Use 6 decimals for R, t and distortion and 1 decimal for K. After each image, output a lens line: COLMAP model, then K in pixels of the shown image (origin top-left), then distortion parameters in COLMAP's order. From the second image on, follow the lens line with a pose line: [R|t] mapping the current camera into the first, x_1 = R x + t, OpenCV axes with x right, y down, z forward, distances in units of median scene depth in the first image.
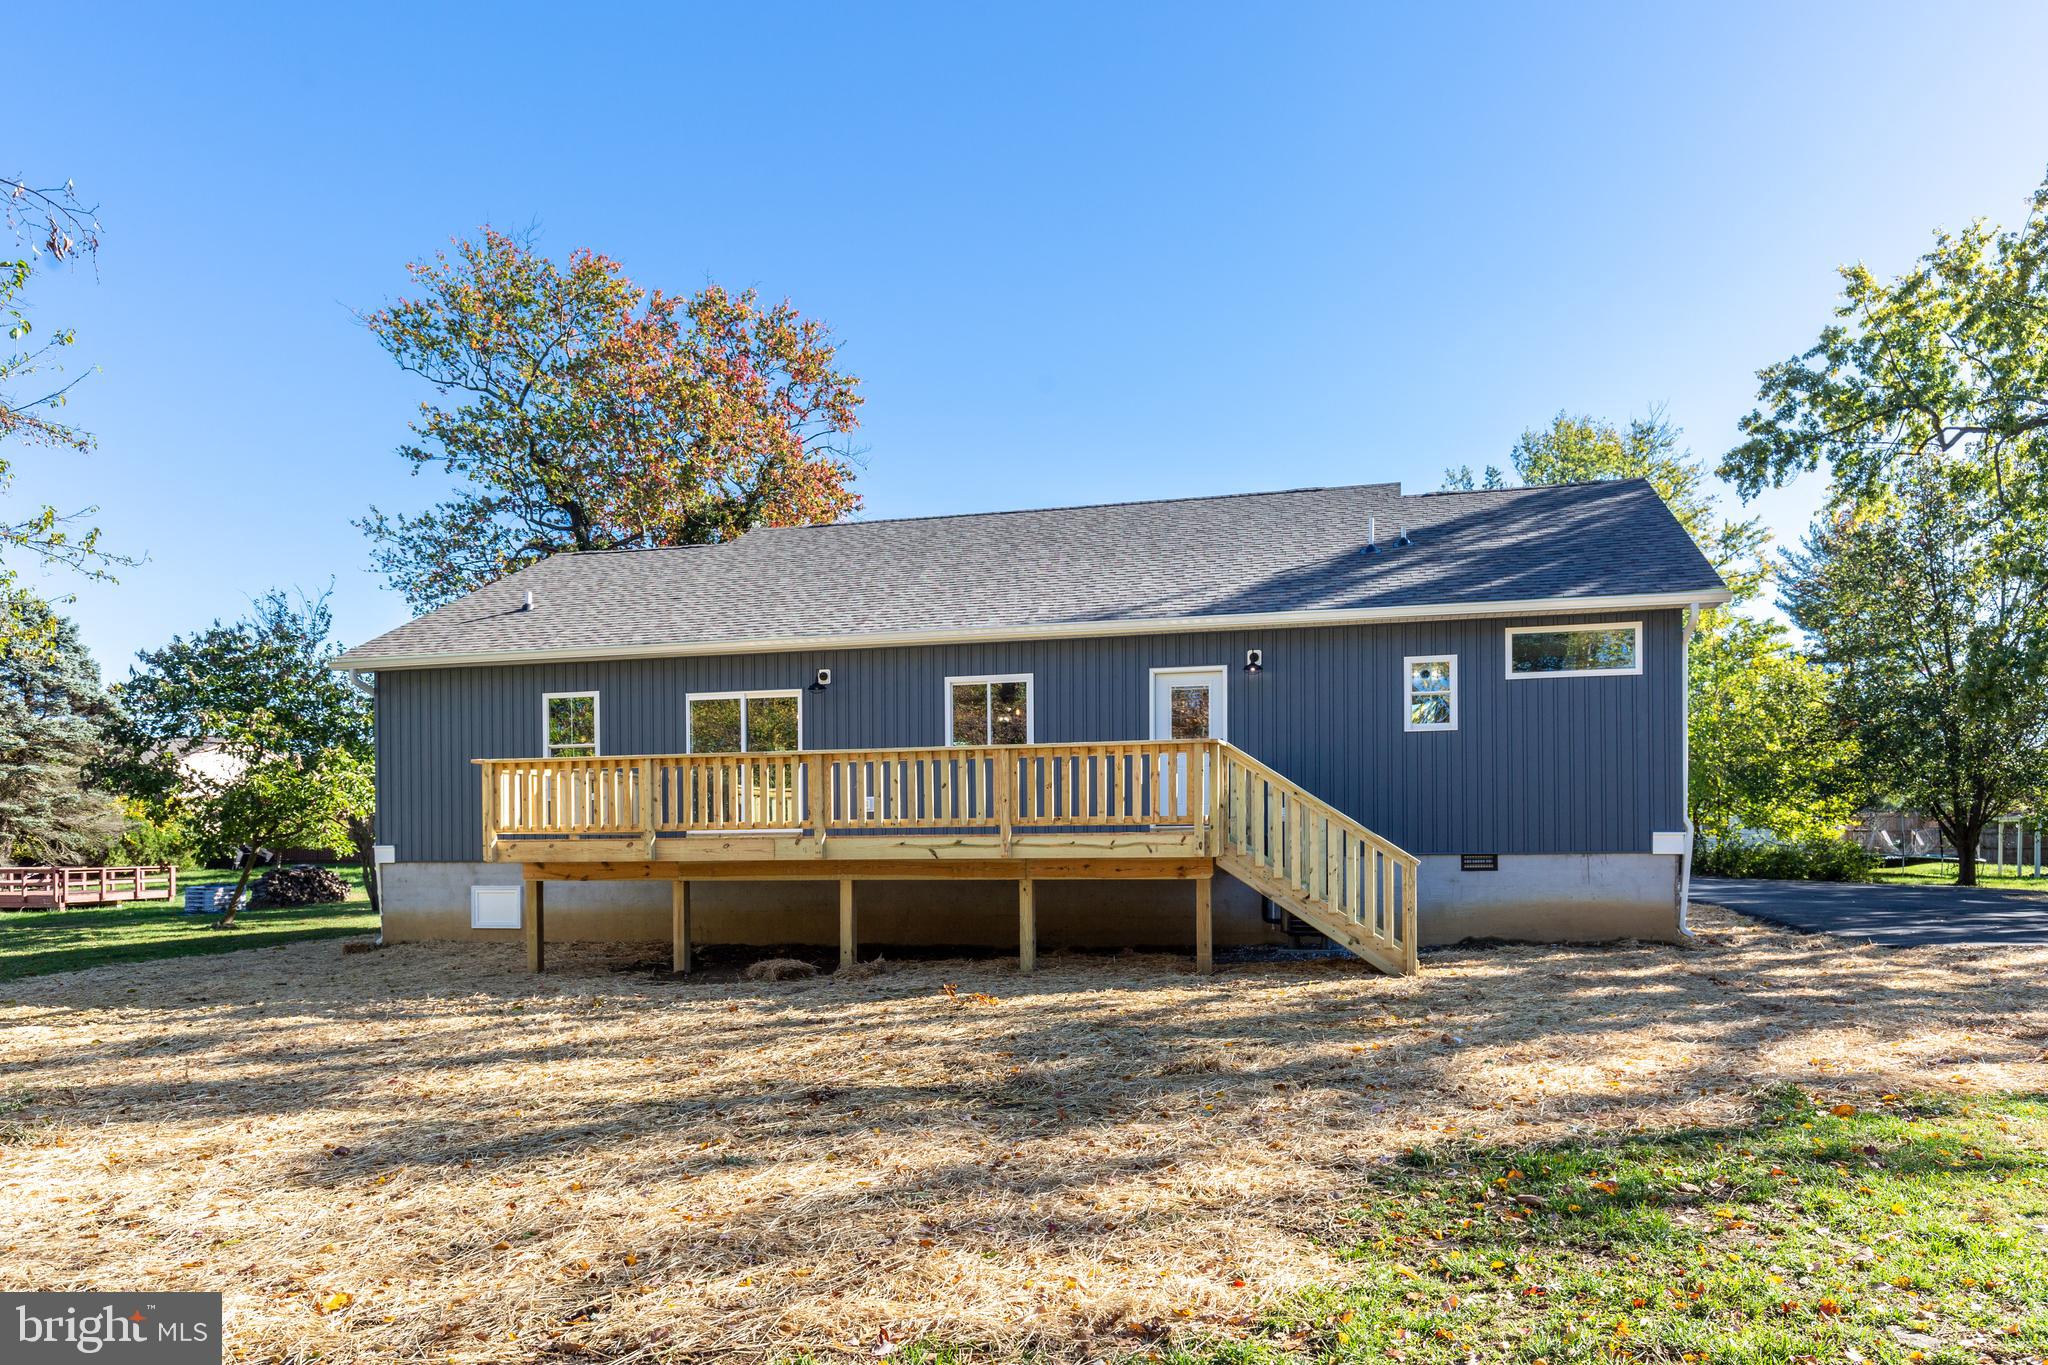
lens RADIAL K [[1288.5, 0, 1025.4], [0, 1288.5, 849.7], [0, 0, 1]] dist [-0.004108, -0.001562]
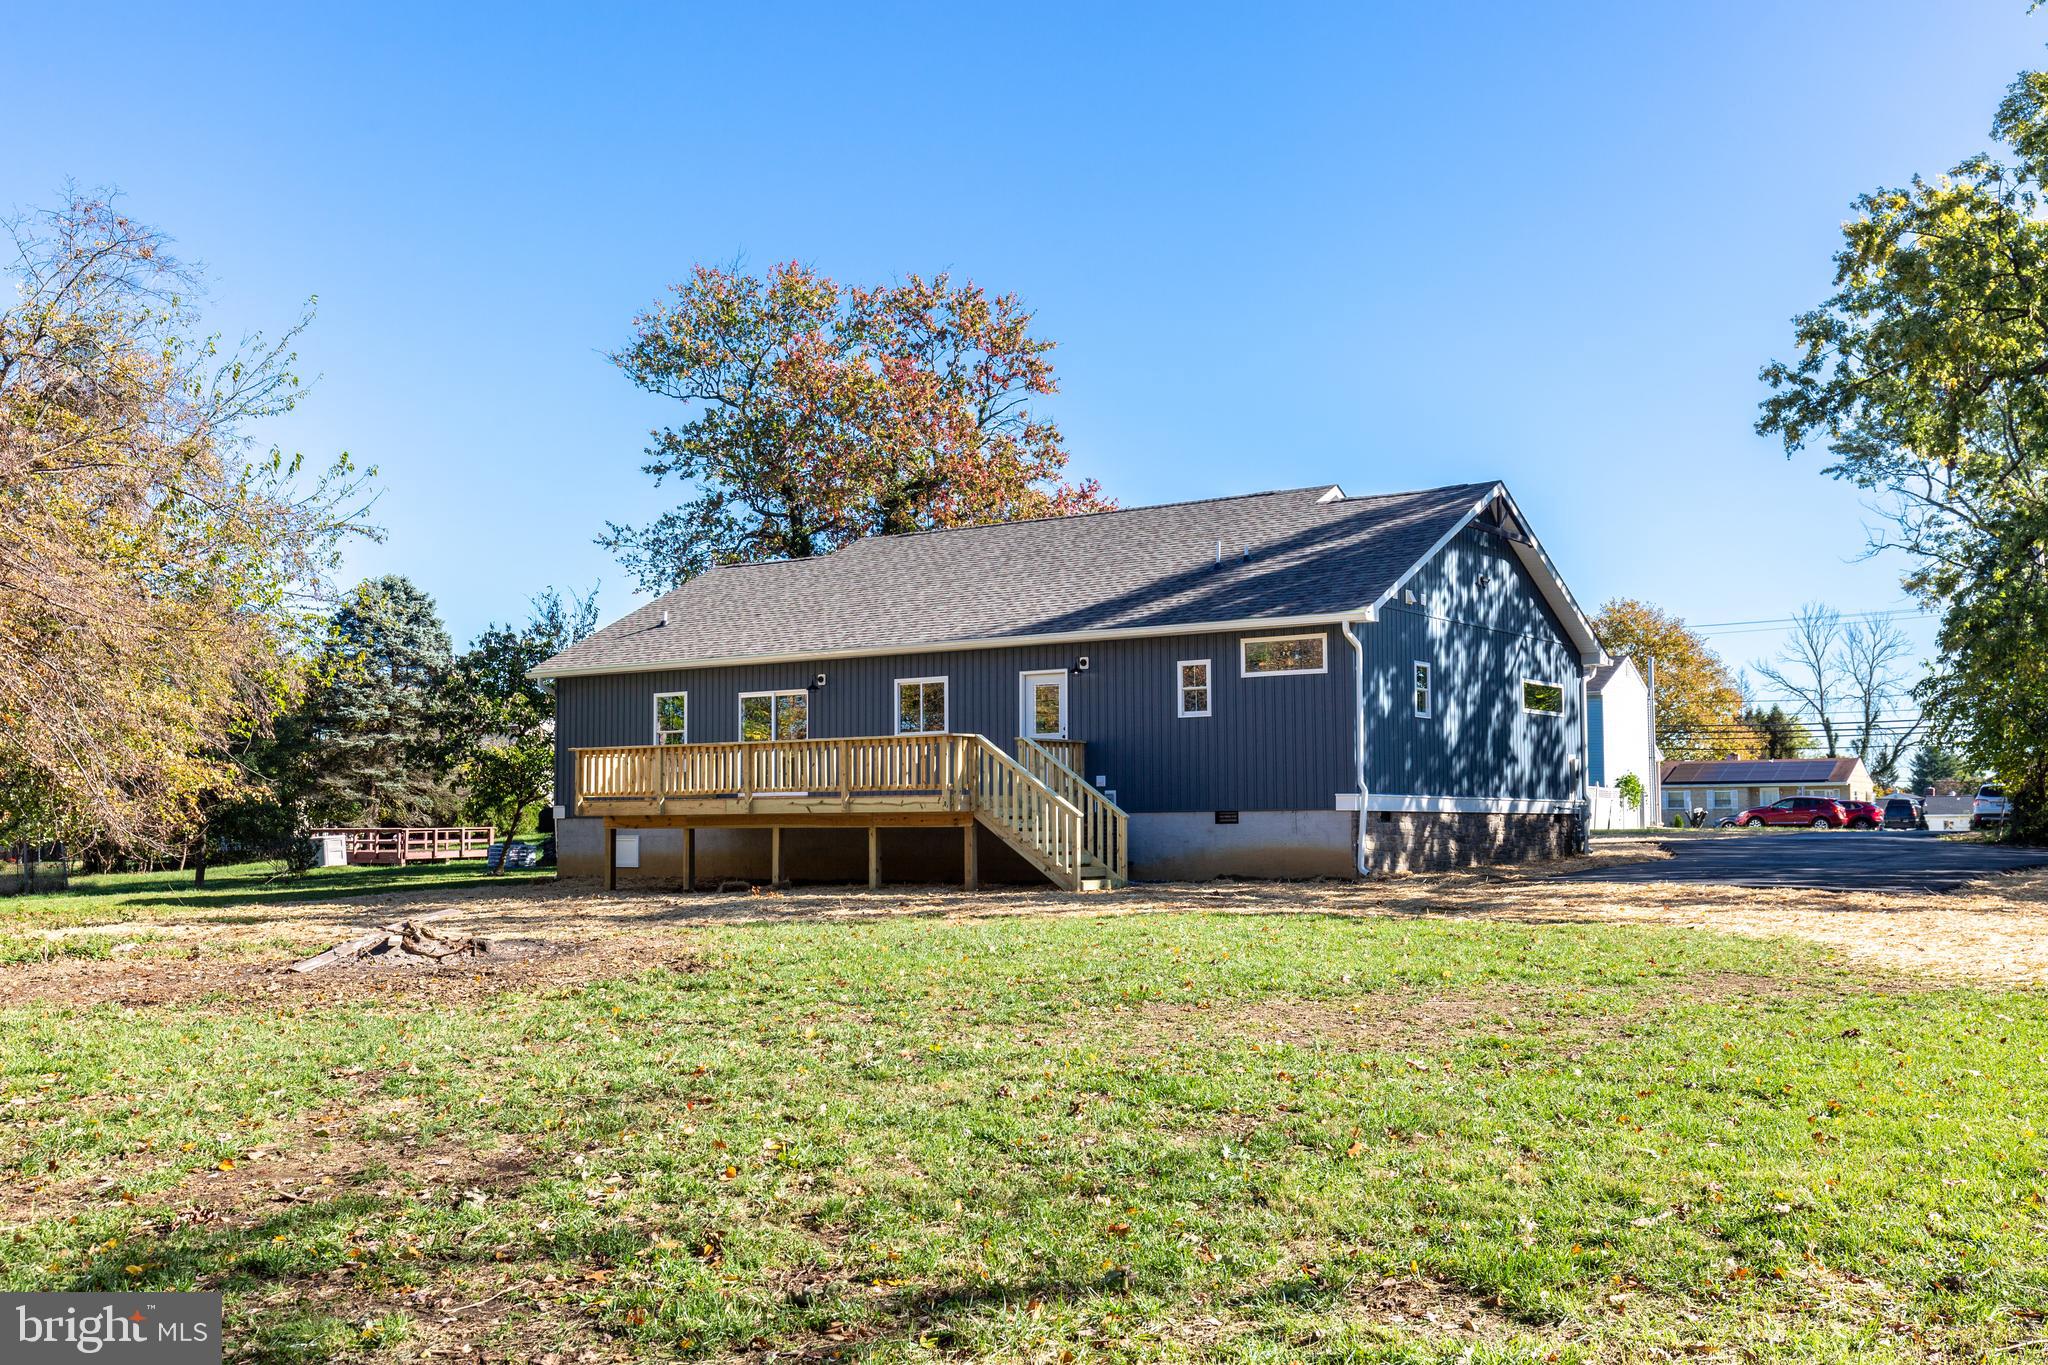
lens RADIAL K [[2018.0, 0, 1024.0], [0, 2018.0, 682.5], [0, 0, 1]] dist [0.013508, 0.004837]
pose [[0.926428, -0.023346, -0.375748, 0.849851], [-0.002319, 0.997703, -0.067708, 0.011282], [0.376465, 0.063598, 0.924245, -0.888129]]
